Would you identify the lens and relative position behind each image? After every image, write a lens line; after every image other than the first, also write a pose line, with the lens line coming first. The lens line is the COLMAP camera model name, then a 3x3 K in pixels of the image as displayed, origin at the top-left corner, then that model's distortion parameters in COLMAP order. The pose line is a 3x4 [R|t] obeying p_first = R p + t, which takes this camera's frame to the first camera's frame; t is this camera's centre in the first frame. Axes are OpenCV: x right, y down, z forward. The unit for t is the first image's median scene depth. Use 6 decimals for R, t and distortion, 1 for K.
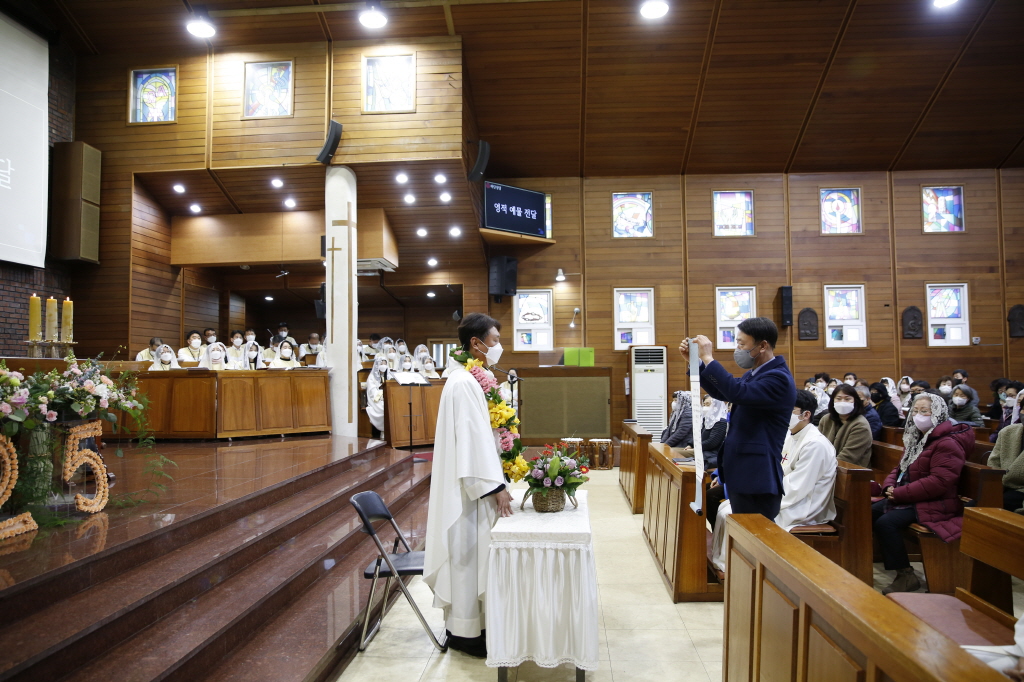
lens RADIAL K [[736.8, 0, 512.0], [0, 736.8, 341.0], [0, 0, 1]] dist [-0.096688, 0.089615]
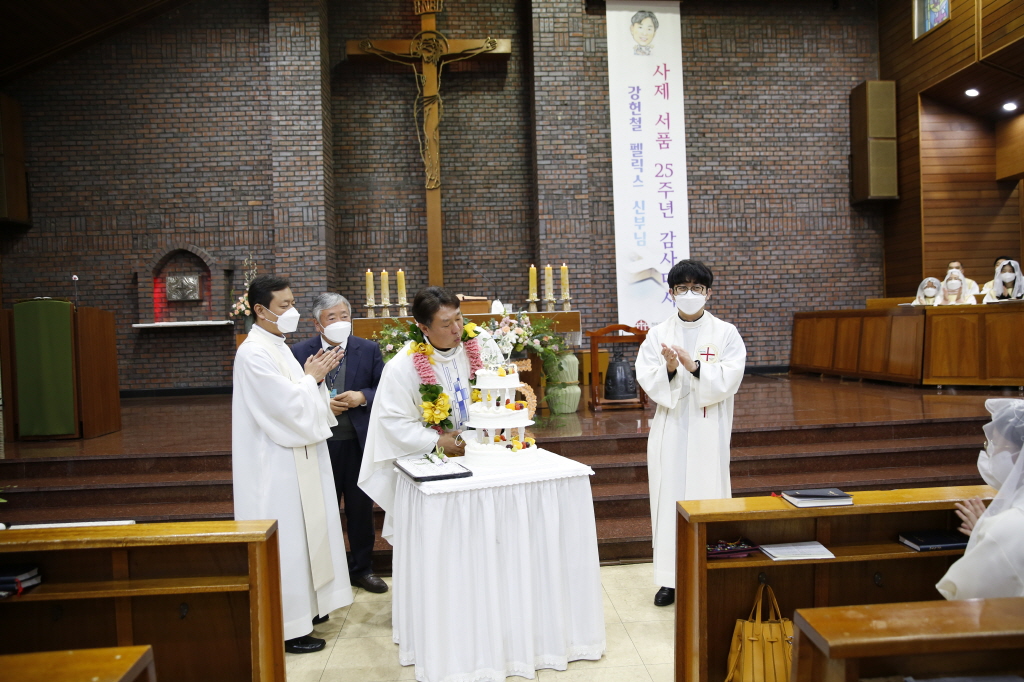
lens RADIAL K [[736.1, 0, 512.0], [0, 736.1, 341.0], [0, 0, 1]] dist [-0.096718, 0.089205]
pose [[0.127737, 0.024851, -0.991497, 0.280469], [0.077510, 0.996378, 0.034959, 0.009245], [0.988775, -0.081316, 0.125348, 0.290700]]
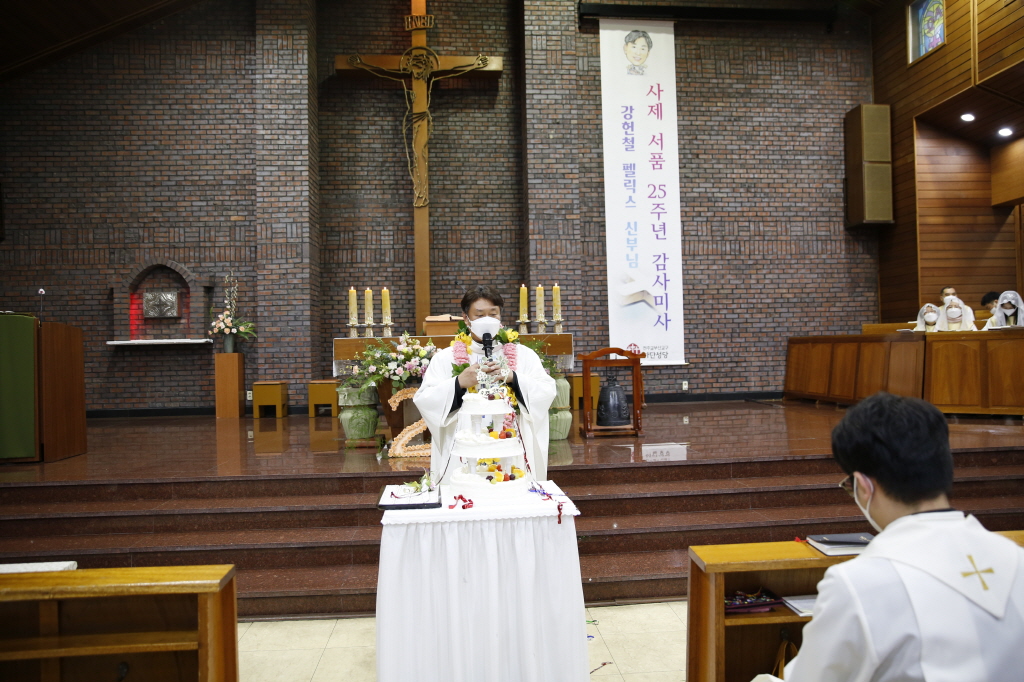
lens RADIAL K [[736.1, 0, 512.0], [0, 736.1, 341.0], [0, 0, 1]] dist [-0.096718, 0.089205]
pose [[0.145315, -0.003892, -0.989378, 0.257917], [0.065937, 0.997807, 0.005760, 0.009781], [0.987186, -0.066074, 0.145253, 0.291987]]
